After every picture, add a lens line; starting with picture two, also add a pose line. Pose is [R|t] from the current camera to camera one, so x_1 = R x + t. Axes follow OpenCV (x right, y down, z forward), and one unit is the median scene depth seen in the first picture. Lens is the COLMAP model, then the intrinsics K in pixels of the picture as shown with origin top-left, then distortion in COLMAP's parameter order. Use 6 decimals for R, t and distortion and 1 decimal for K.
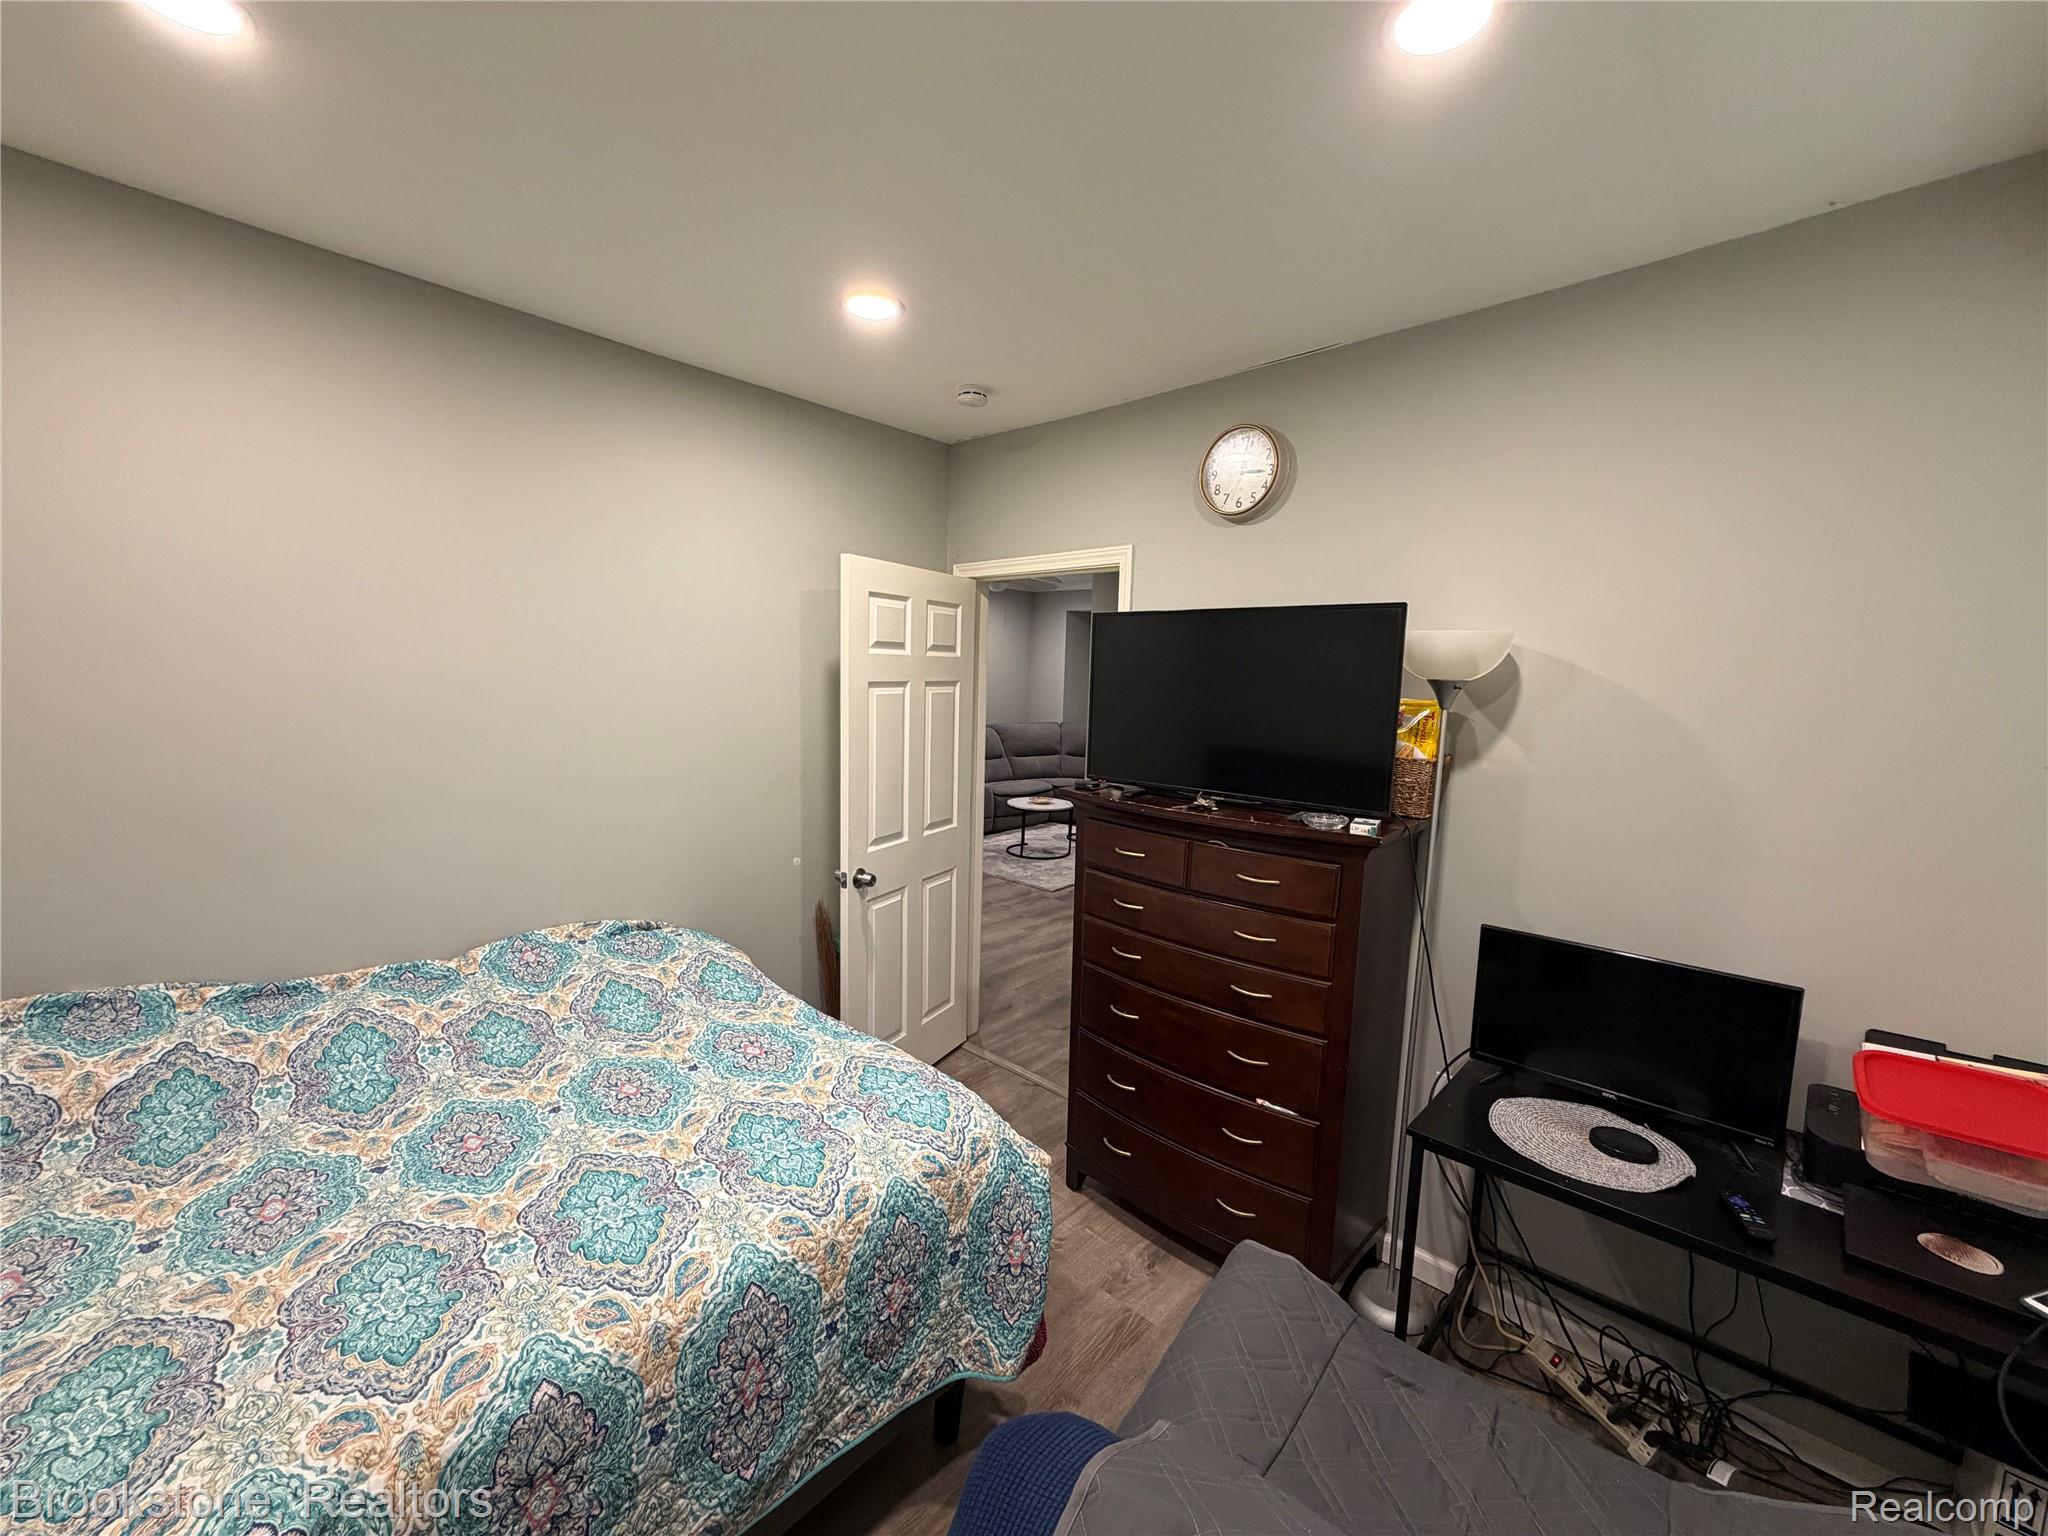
lens RADIAL K [[813.7, 0, 1024.6], [0, 813.7, 769.8], [0, 0, 1]] dist [-0.000425, 0.000094]
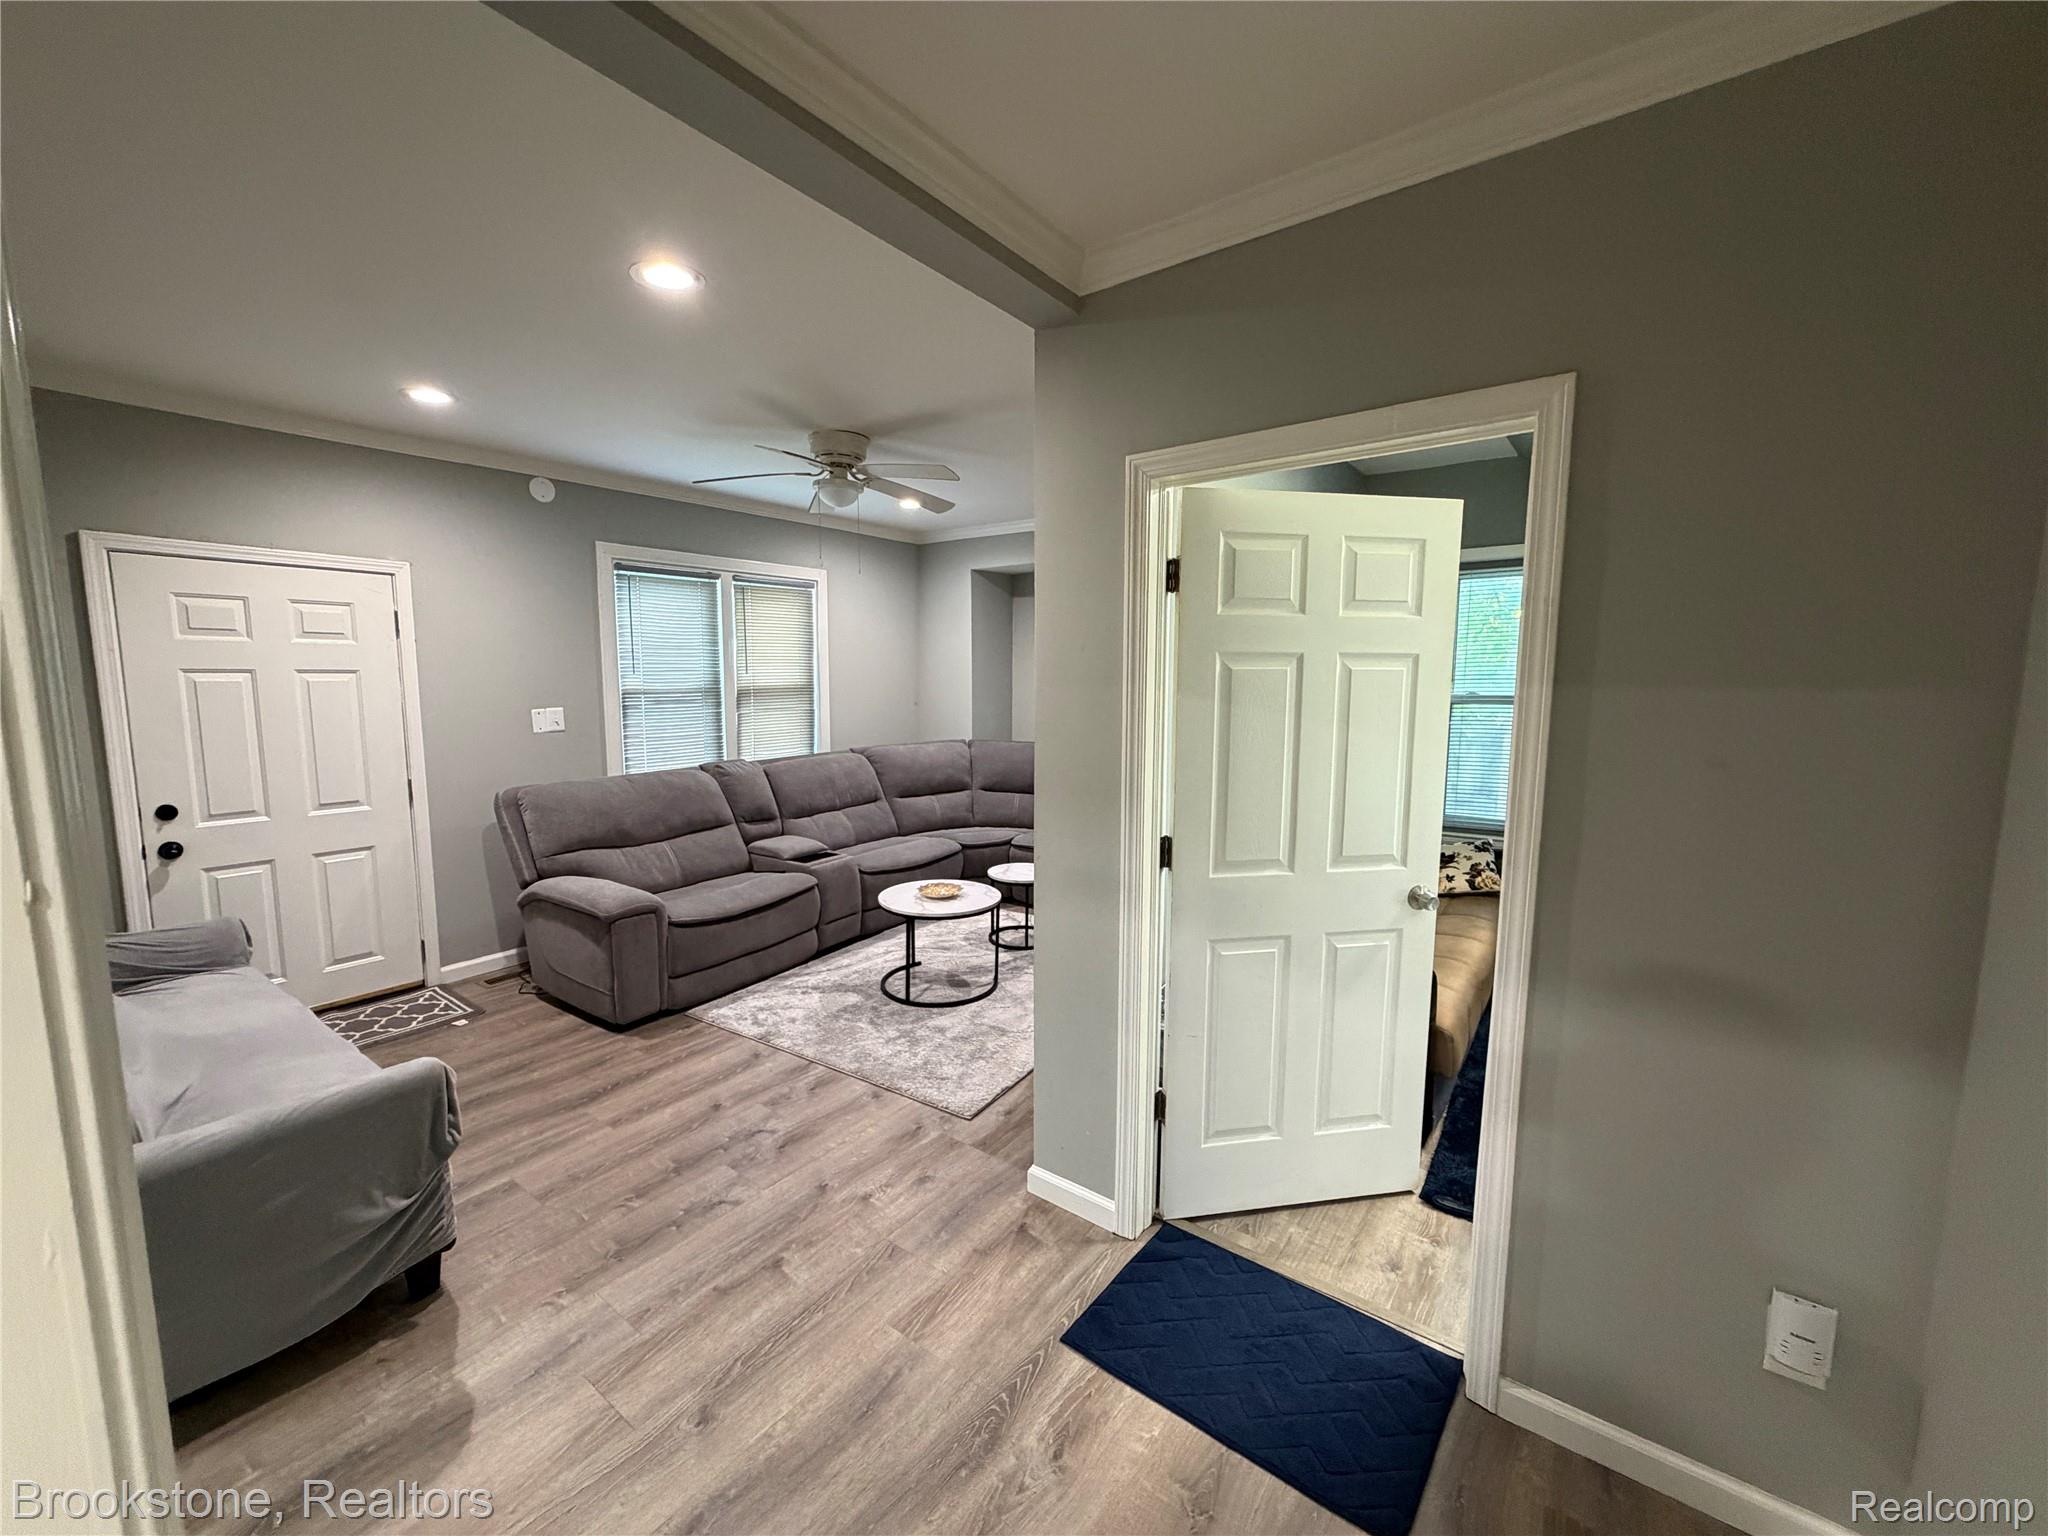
lens RADIAL K [[818.4, 0, 1024.8], [0, 818.4, 769.9], [0, 0, 1]] dist [0.001018, -0.000623]
pose [[0.992863, -0.038525, 0.112869, 0.016268], [0.038355, 0.999257, 0.003672, -0.041944], [-0.112927, 0.000683, 0.993603, 0.418052]]
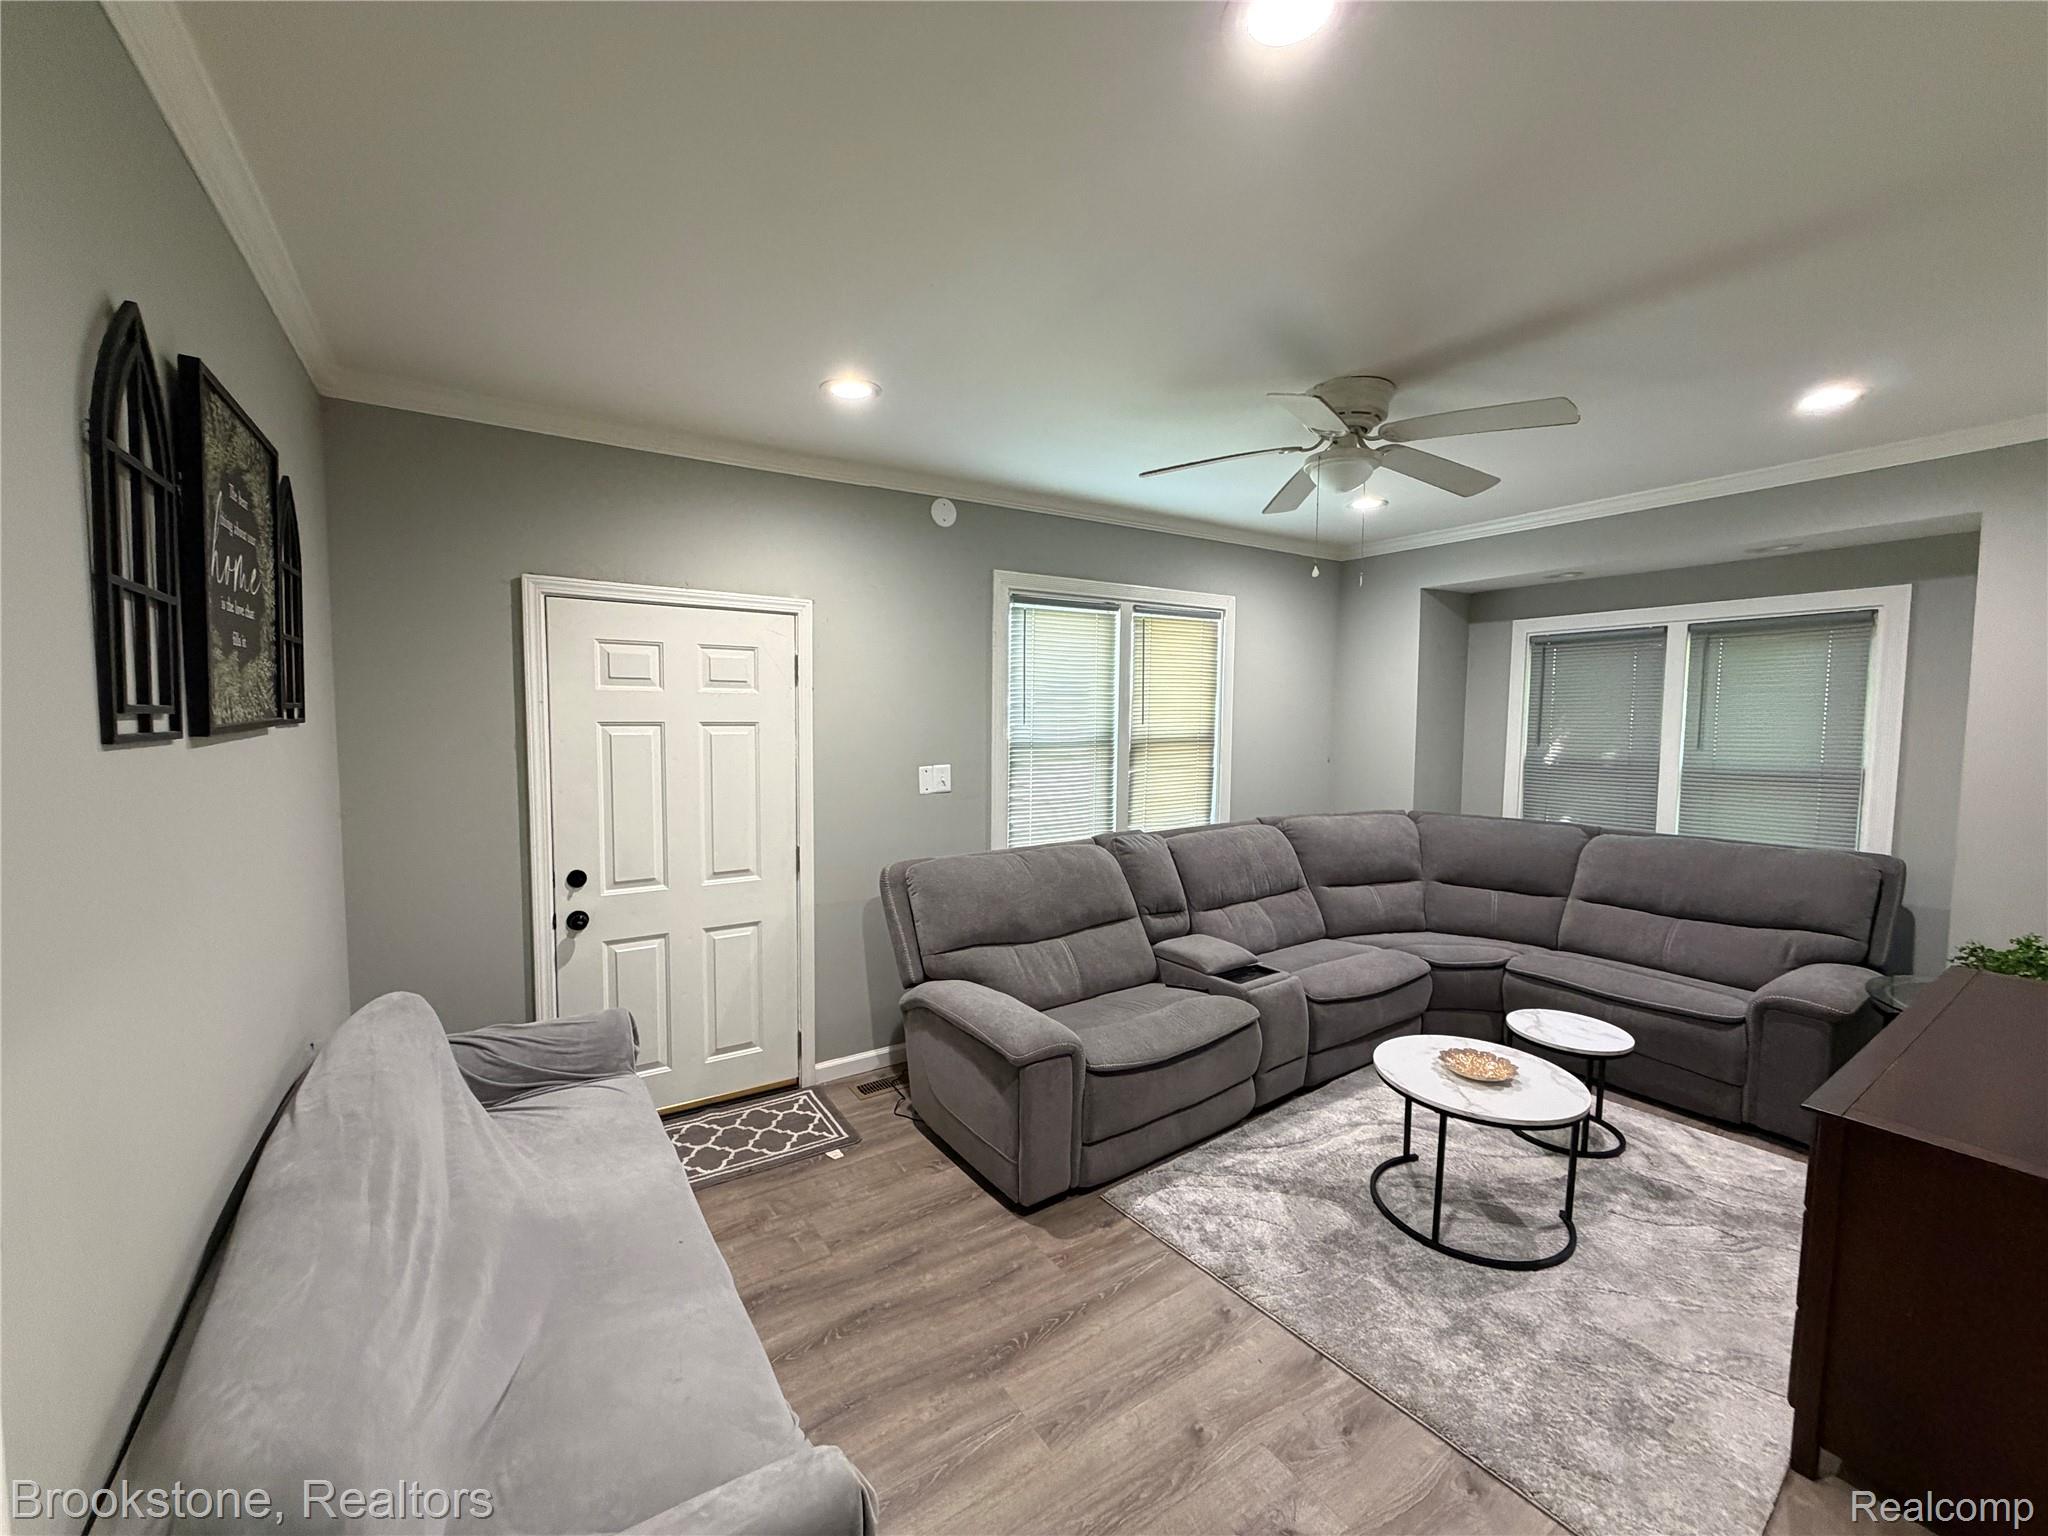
lens RADIAL K [[814.0, 0, 1017.5], [0, 814.0, 769.5], [0, 0, 1]] dist [-0.001472, 0.000501]
pose [[0.969748, -0.006196, -0.244028, -0.081962], [-0.006604, 0.998646, -0.051599, -0.068340], [0.244018, 0.051650, 0.968394, 0.565218]]
